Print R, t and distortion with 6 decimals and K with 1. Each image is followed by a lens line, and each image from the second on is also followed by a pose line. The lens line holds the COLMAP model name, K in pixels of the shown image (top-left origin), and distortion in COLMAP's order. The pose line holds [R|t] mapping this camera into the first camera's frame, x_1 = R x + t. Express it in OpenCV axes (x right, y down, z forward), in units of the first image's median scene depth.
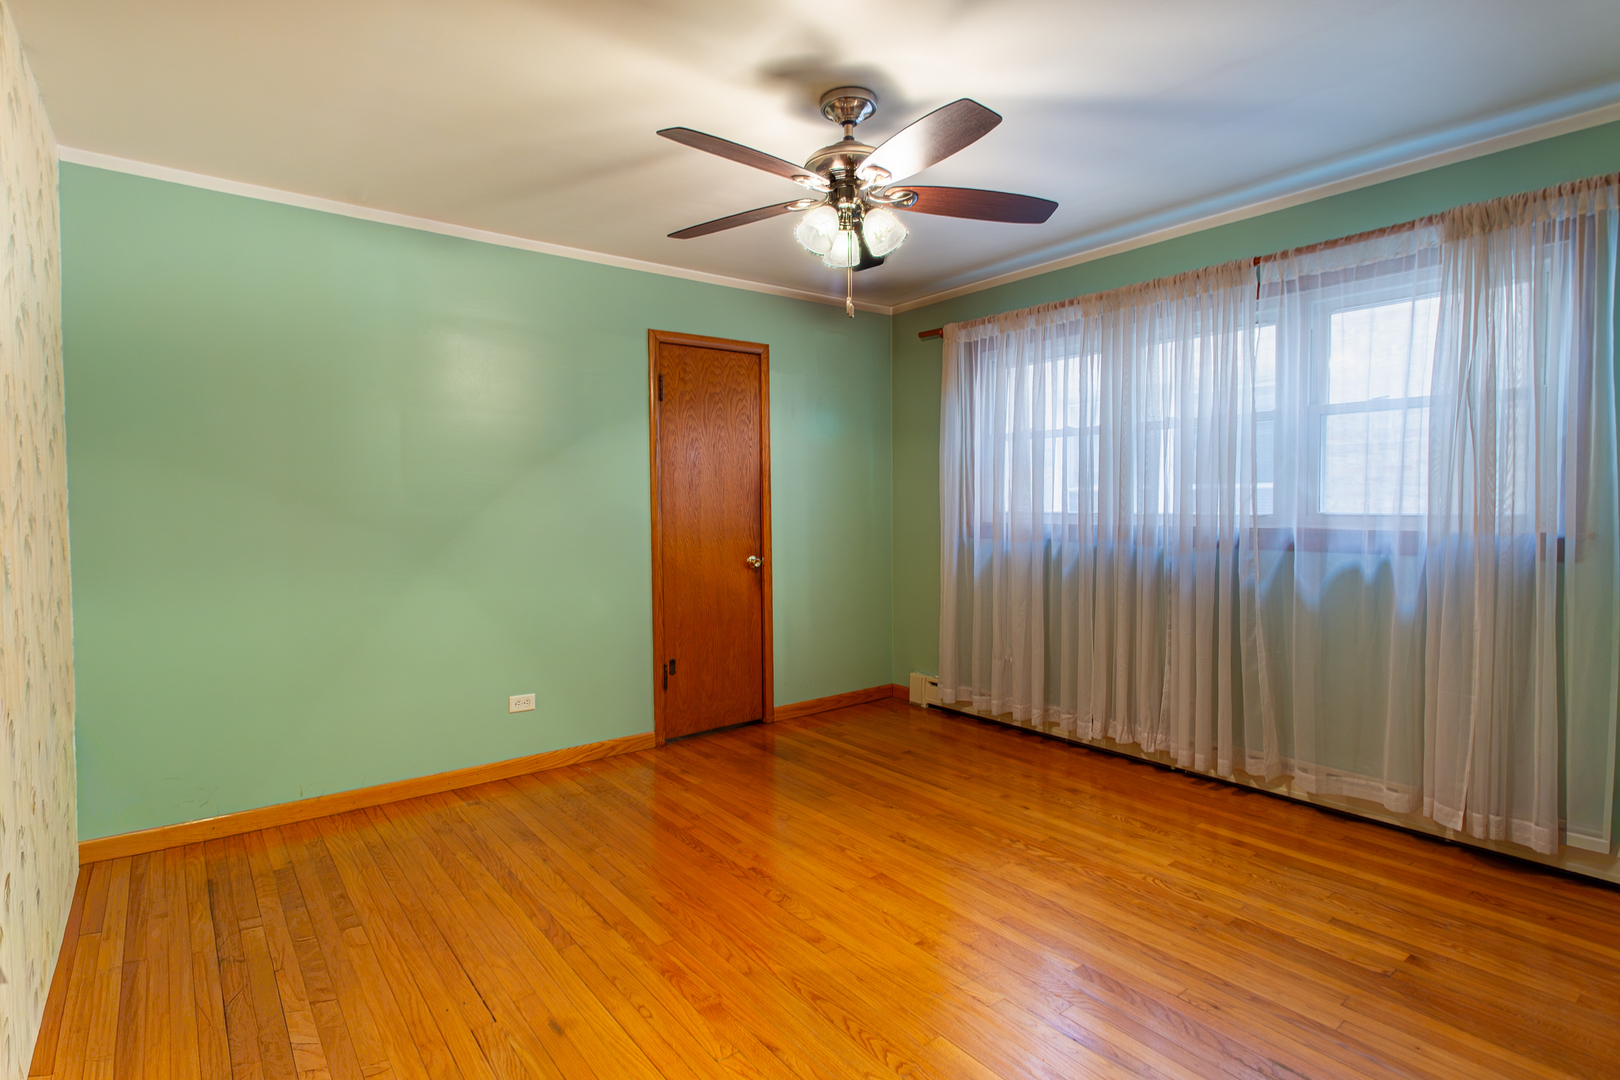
lens RADIAL K [[797.5, 0, 806.1], [0, 797.5, 520.6], [0, 0, 1]] dist [-0.000570, 0.000406]
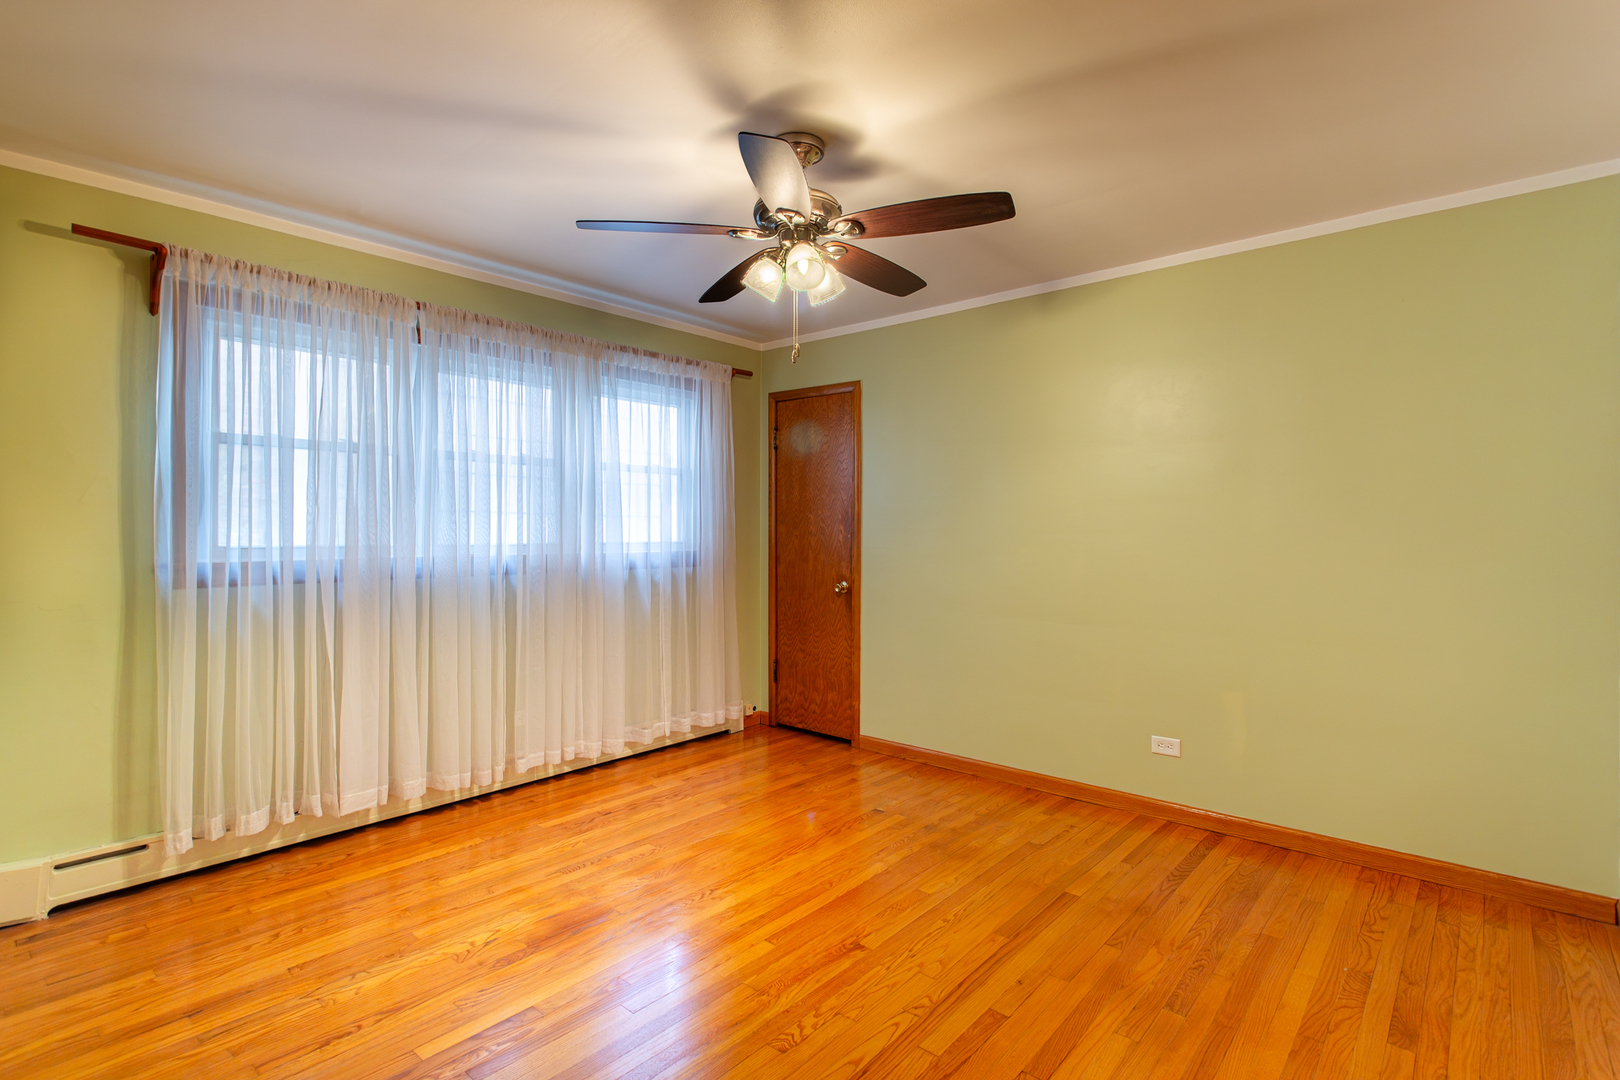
lens RADIAL K [[797.5, 0, 806.1], [0, 797.5, 520.6], [0, 0, 1]] dist [-0.000570, 0.000406]
pose [[-0.196697, 0.019158, 0.980277, -0.767303], [0.023253, 0.999619, -0.014870, -0.017997], [-0.980189, 0.019869, -0.197067, 0.967986]]
